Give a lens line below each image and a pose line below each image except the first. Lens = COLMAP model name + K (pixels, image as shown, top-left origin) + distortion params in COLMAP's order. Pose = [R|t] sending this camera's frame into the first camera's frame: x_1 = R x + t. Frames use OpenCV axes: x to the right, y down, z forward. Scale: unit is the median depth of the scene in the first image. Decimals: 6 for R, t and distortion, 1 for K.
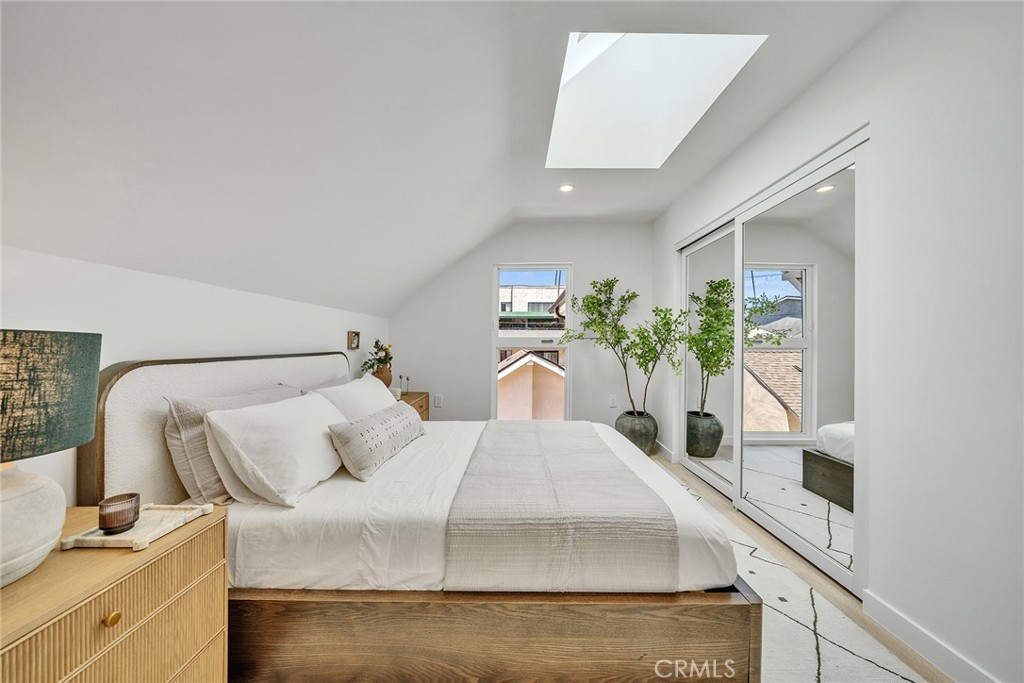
lens RADIAL K [[352.8, 0, 510.7], [0, 352.8, 344.1], [0, 0, 1]] dist [-0.007604, 0.001035]
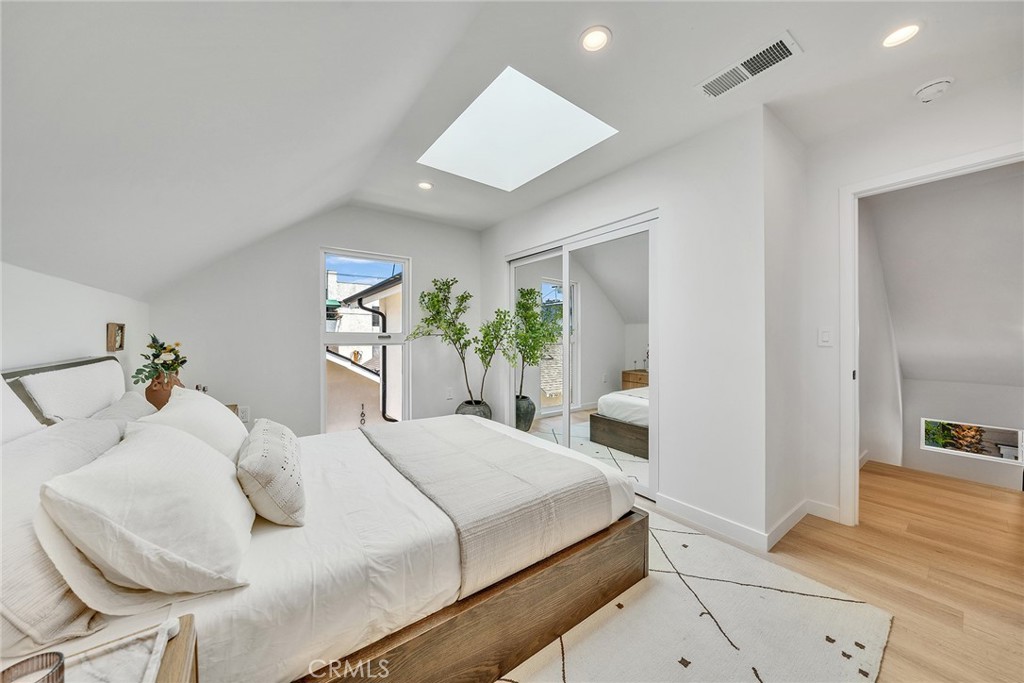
lens RADIAL K [[352.8, 0, 506.5], [0, 352.8, 340.5], [0, 0, 1]] dist [-0.007604, 0.001035]
pose [[0.798741, -0.003935, 0.601662, -0.508044], [-0.005339, 0.999893, 0.013628, -0.033207], [-0.601651, -0.014098, 0.798634, 0.105120]]
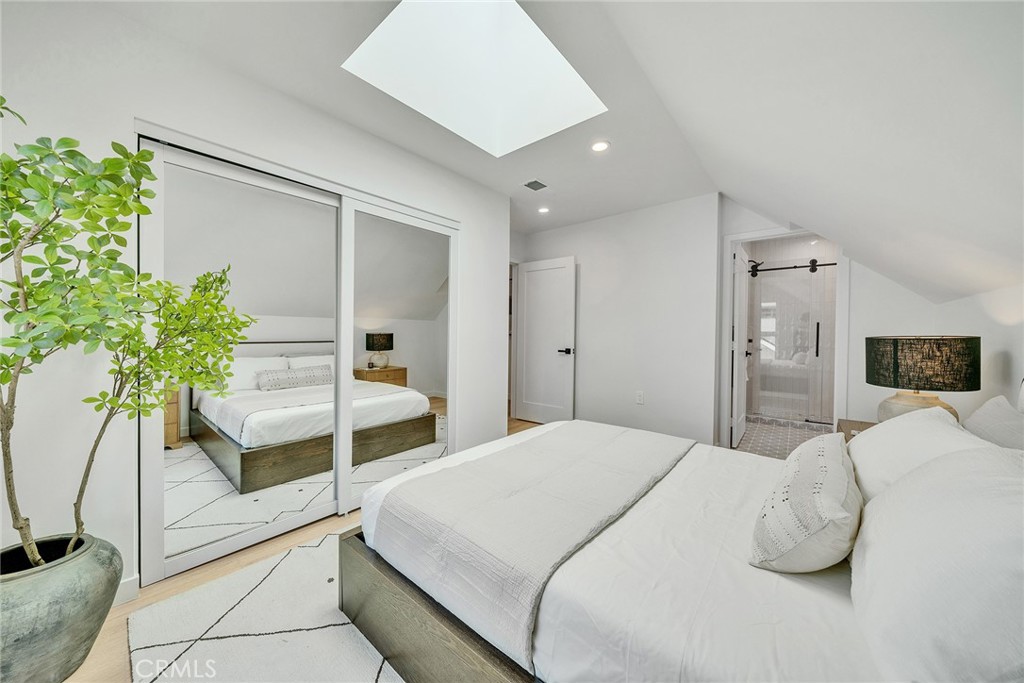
lens RADIAL K [[358.2, 0, 513.8], [0, 358.2, 341.0], [0, 0, 1]] dist [-0.005616, 0.000107]
pose [[-0.766505, -0.017653, 0.641996, -0.462460], [-0.015932, 0.999837, 0.008471, -0.000662], [-0.642041, -0.003735, -0.766661, 2.216700]]
